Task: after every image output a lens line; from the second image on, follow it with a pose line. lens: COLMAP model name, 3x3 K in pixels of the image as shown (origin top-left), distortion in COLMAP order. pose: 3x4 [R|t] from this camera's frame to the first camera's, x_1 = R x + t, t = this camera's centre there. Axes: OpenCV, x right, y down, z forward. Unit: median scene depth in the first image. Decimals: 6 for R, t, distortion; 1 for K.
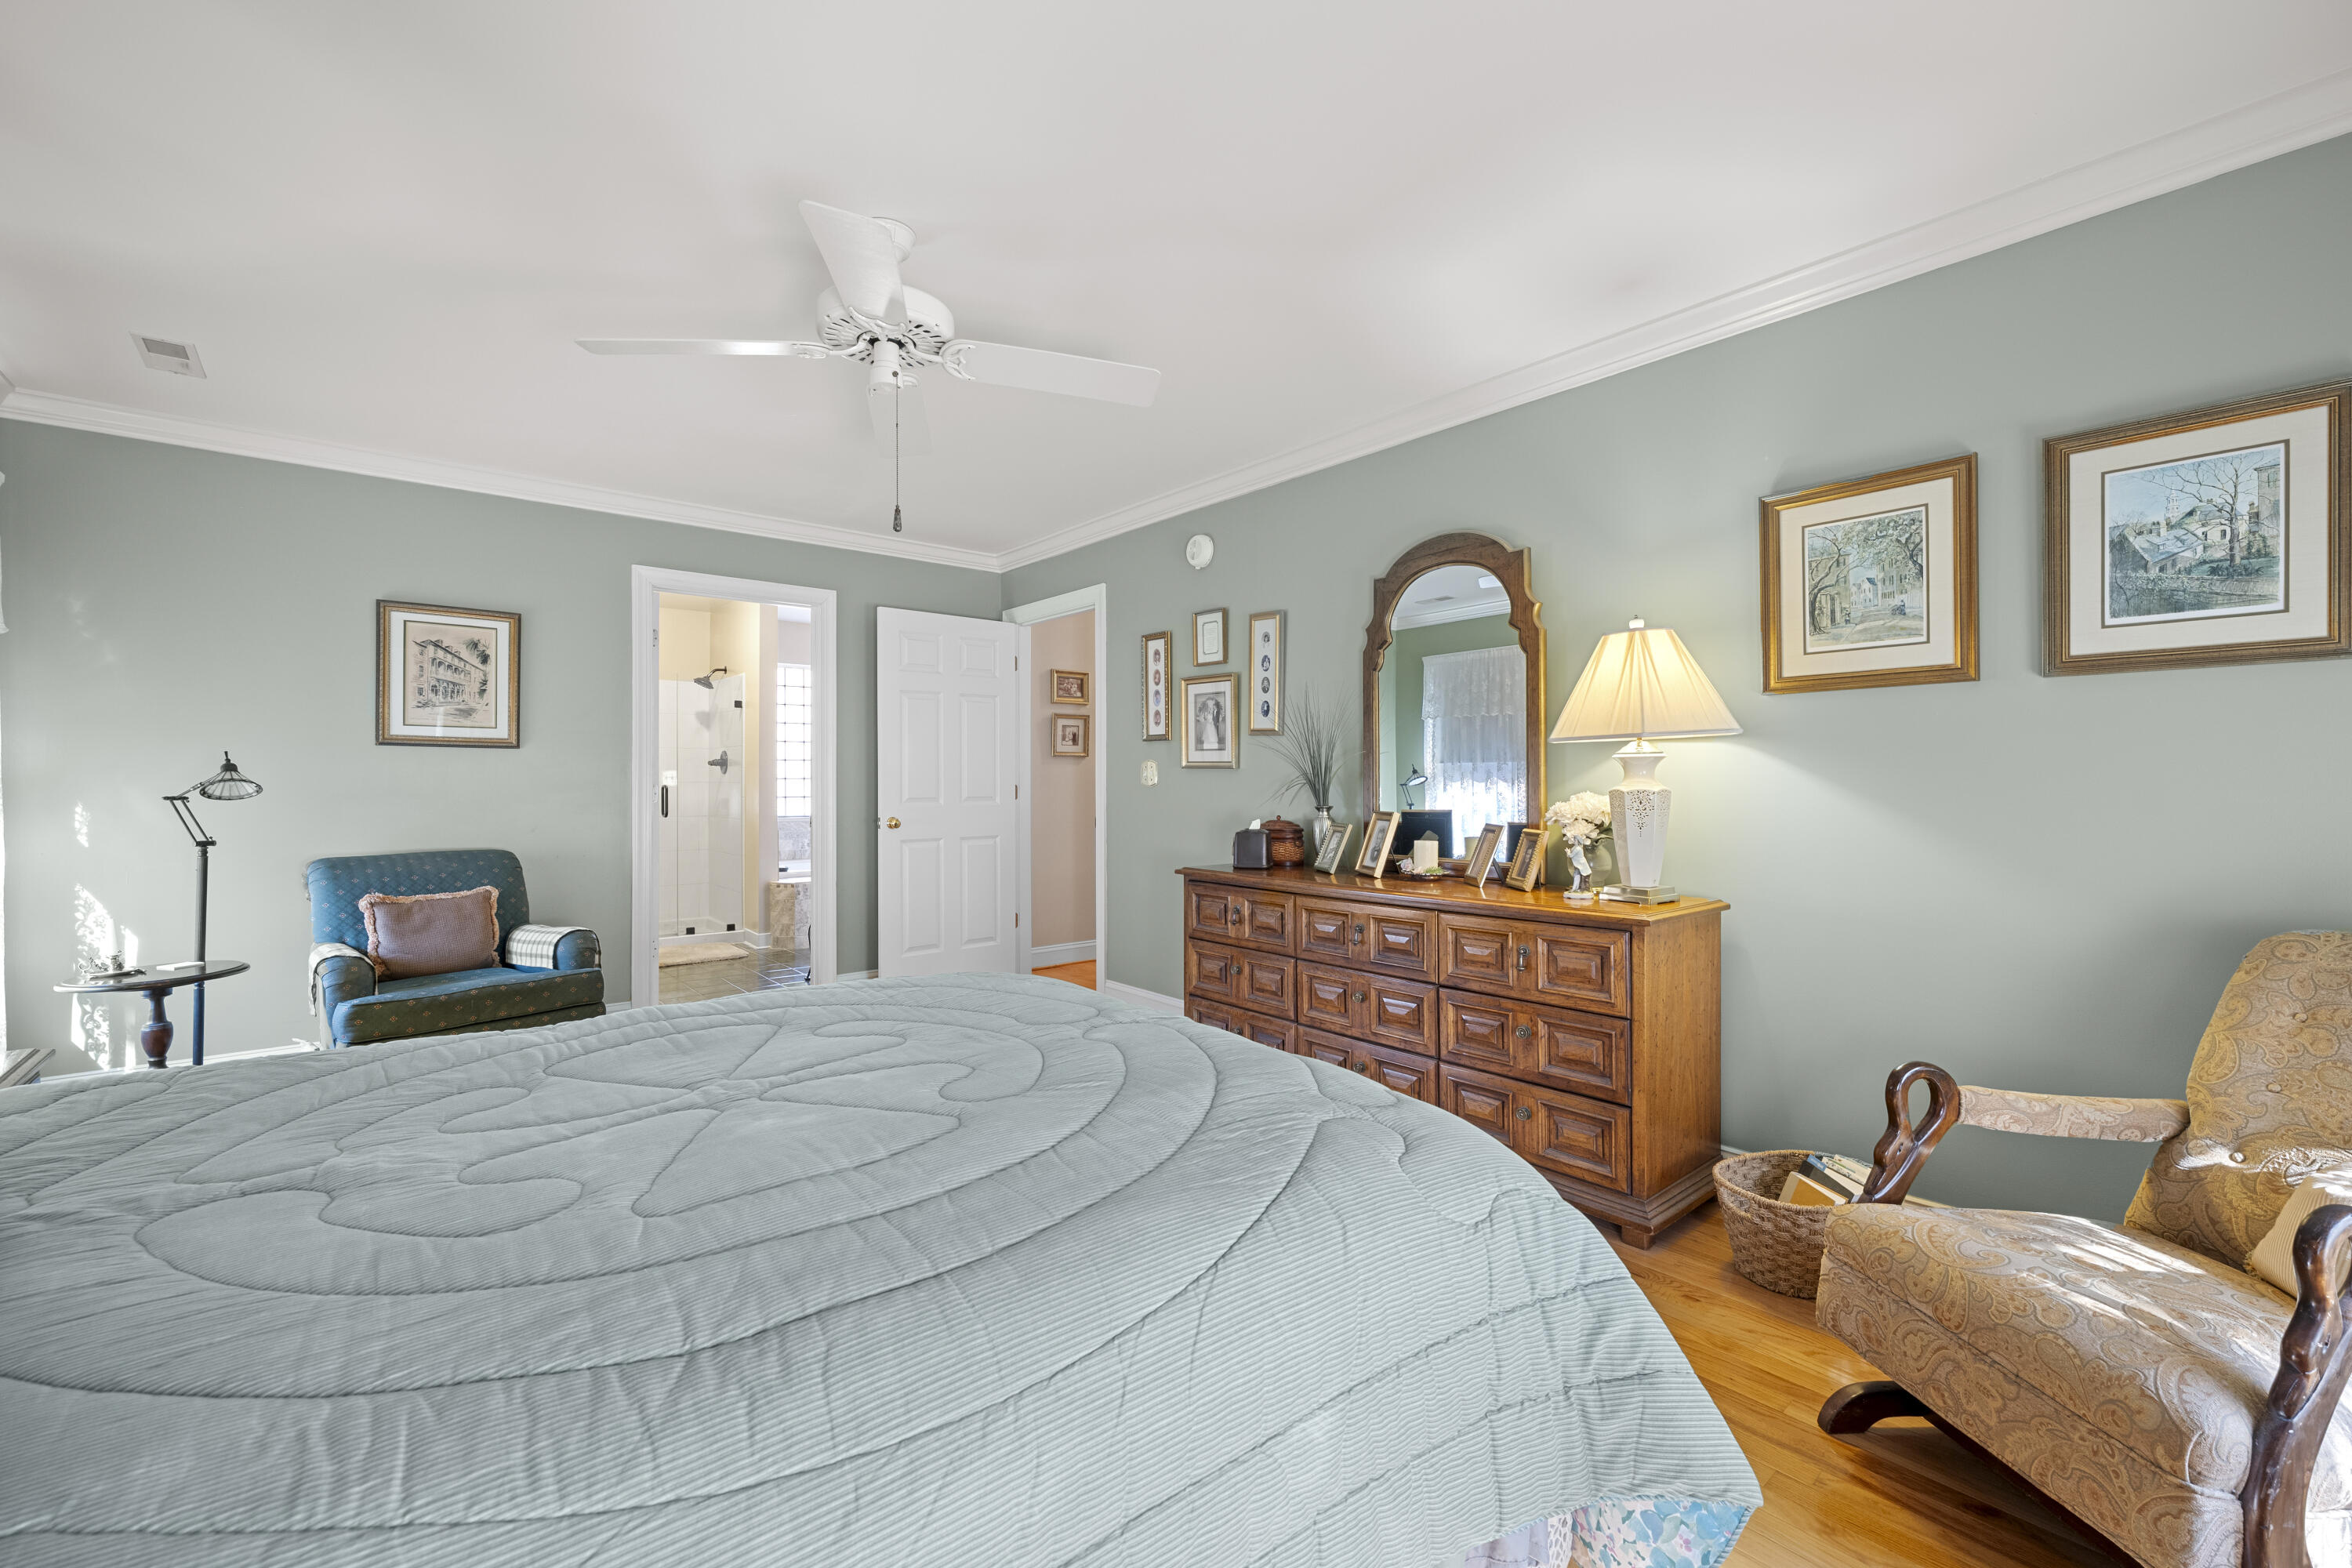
lens RADIAL K [[969.7, 0, 1179.4], [0, 969.7, 788.6], [0, 0, 1]] dist [0.000136, -0.000251]
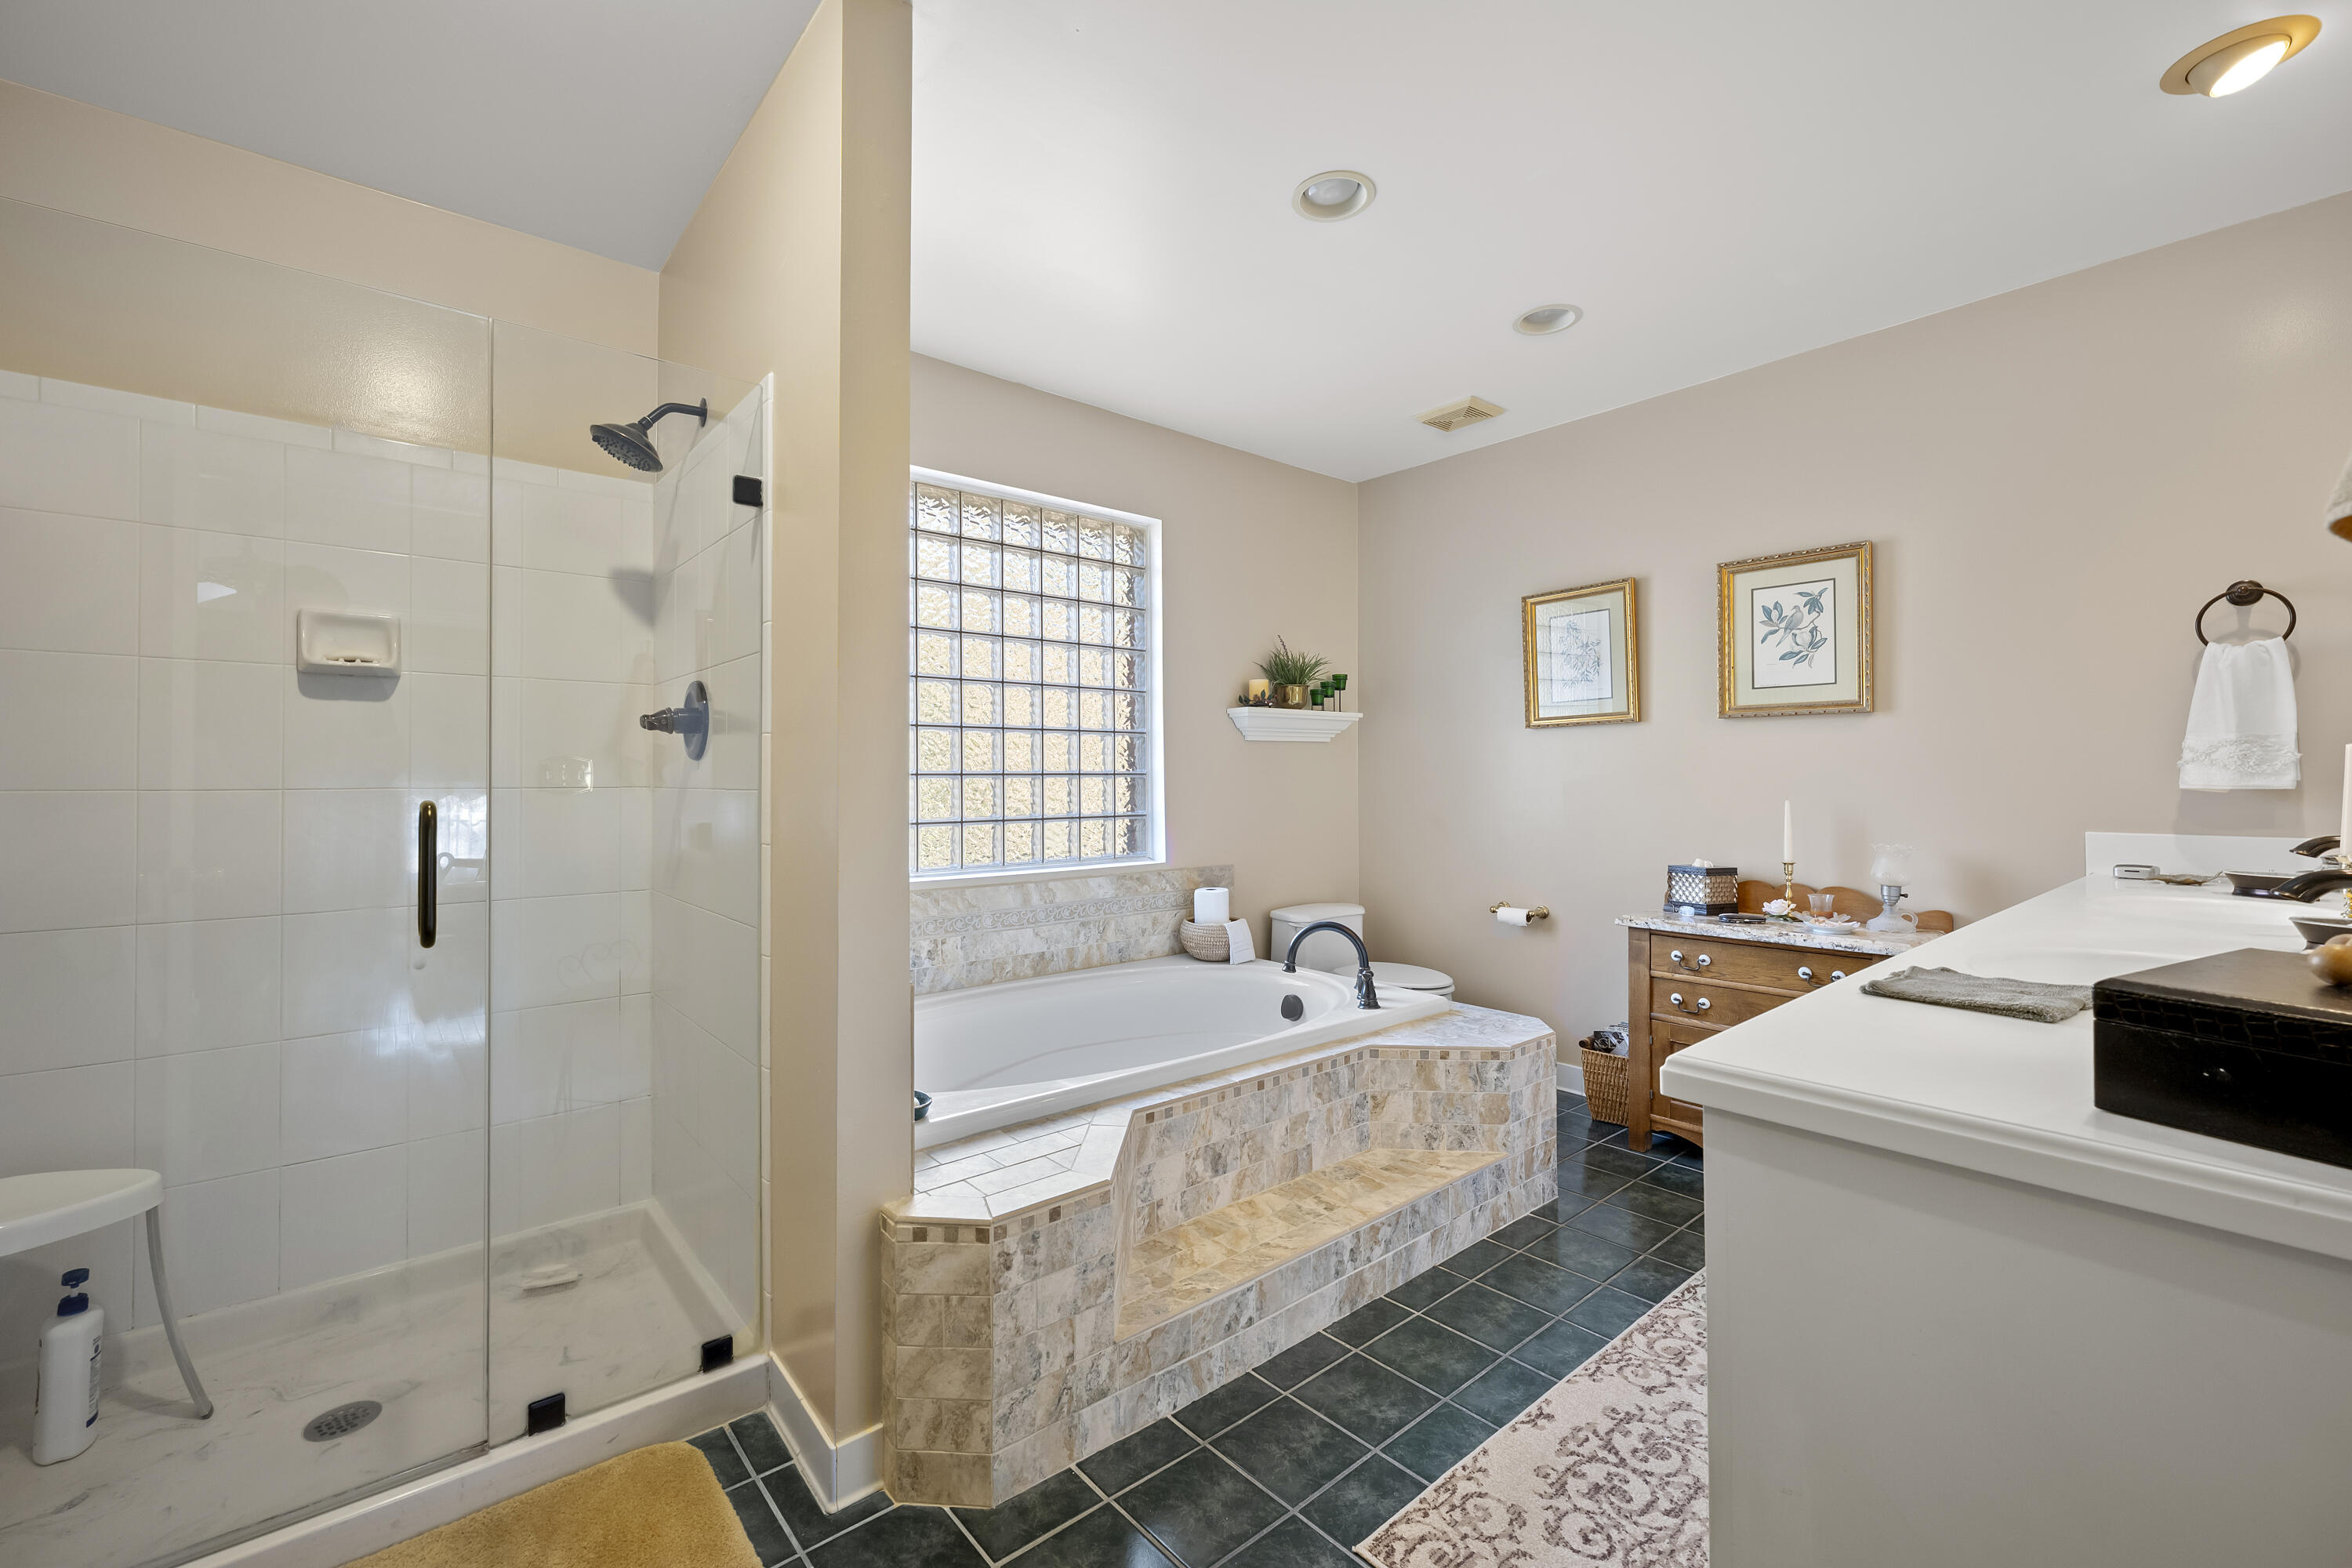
lens RADIAL K [[969.7, 0, 1172.6], [0, 969.7, 778.5], [0, 0, 1]] dist [0.000136, -0.000251]
pose [[0.999981, 0.002008, 0.005860, -0.340962], [-0.001971, 0.999978, -0.006340, -0.007781], [-0.005873, 0.006328, 0.999963, 0.735843]]
